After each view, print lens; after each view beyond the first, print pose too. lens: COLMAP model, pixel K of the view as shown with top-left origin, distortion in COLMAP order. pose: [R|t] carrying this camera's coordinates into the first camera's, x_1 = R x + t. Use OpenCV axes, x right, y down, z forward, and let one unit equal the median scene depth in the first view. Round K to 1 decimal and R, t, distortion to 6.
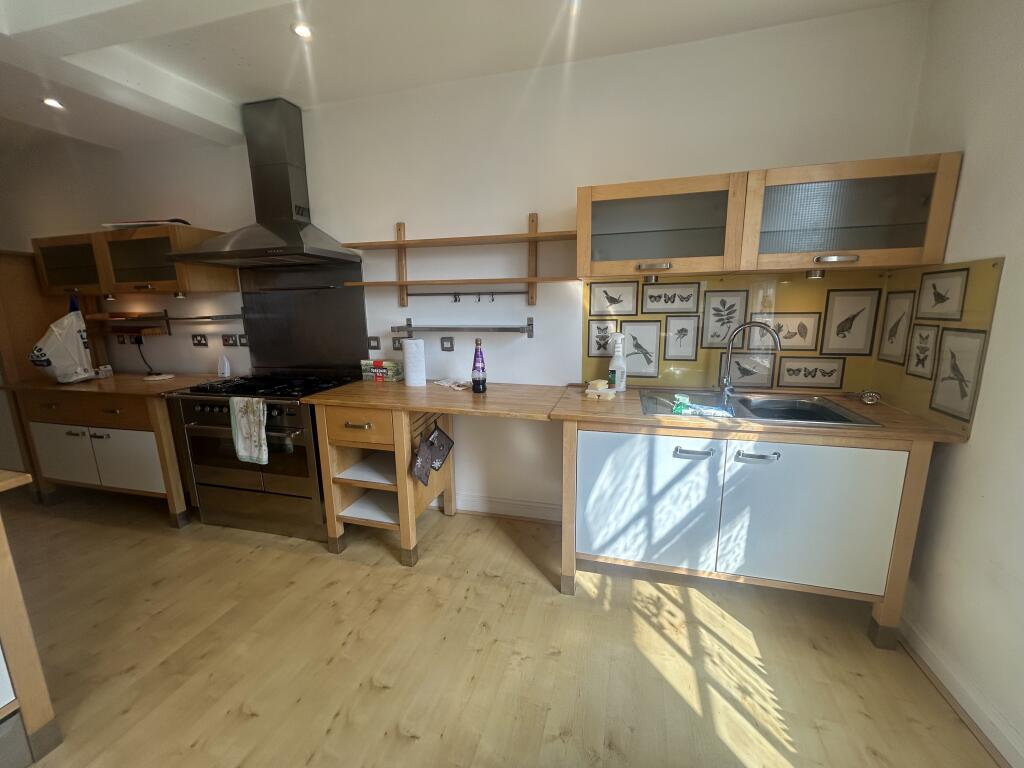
lens RADIAL K [[413.5, 0, 513.2], [0, 413.5, 385.1], [0, 0, 1]] dist [0.002272, 0.000423]
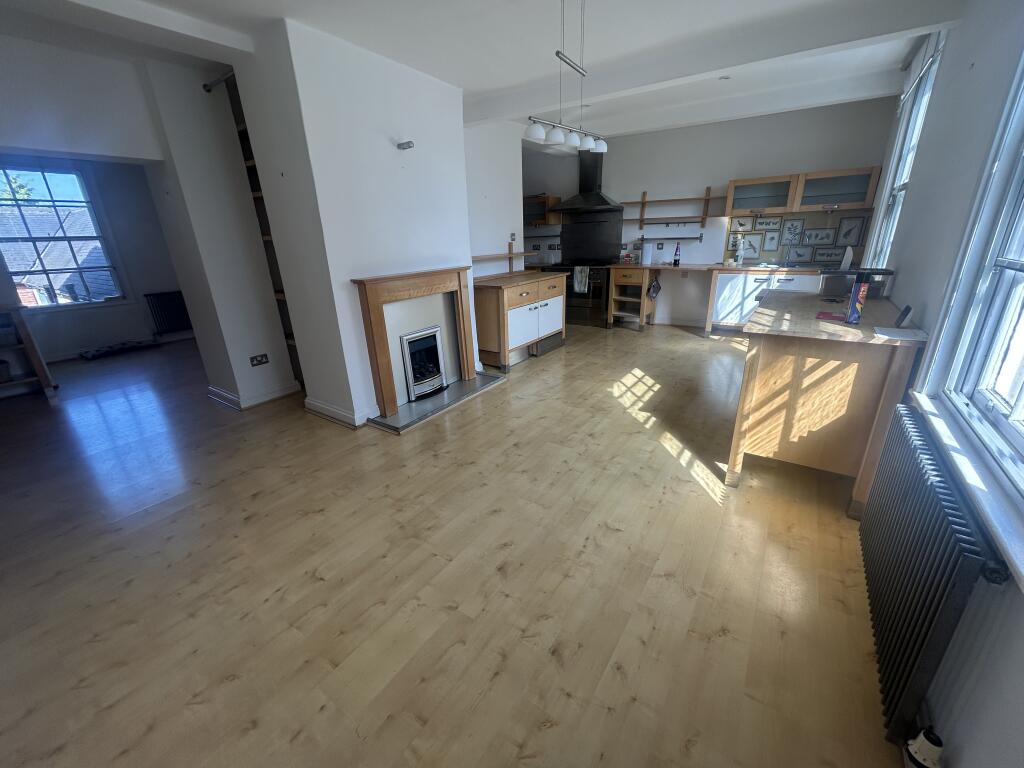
lens RADIAL K [[413.5, 0, 515.7], [0, 413.5, 379.9], [0, 0, 1]] dist [0.002272, 0.000423]
pose [[0.950376, 0.090813, -0.297553, -0.200870], [-0.045757, 0.986848, 0.155041, 0.364365], [0.307719, -0.133732, 0.942032, -1.754474]]
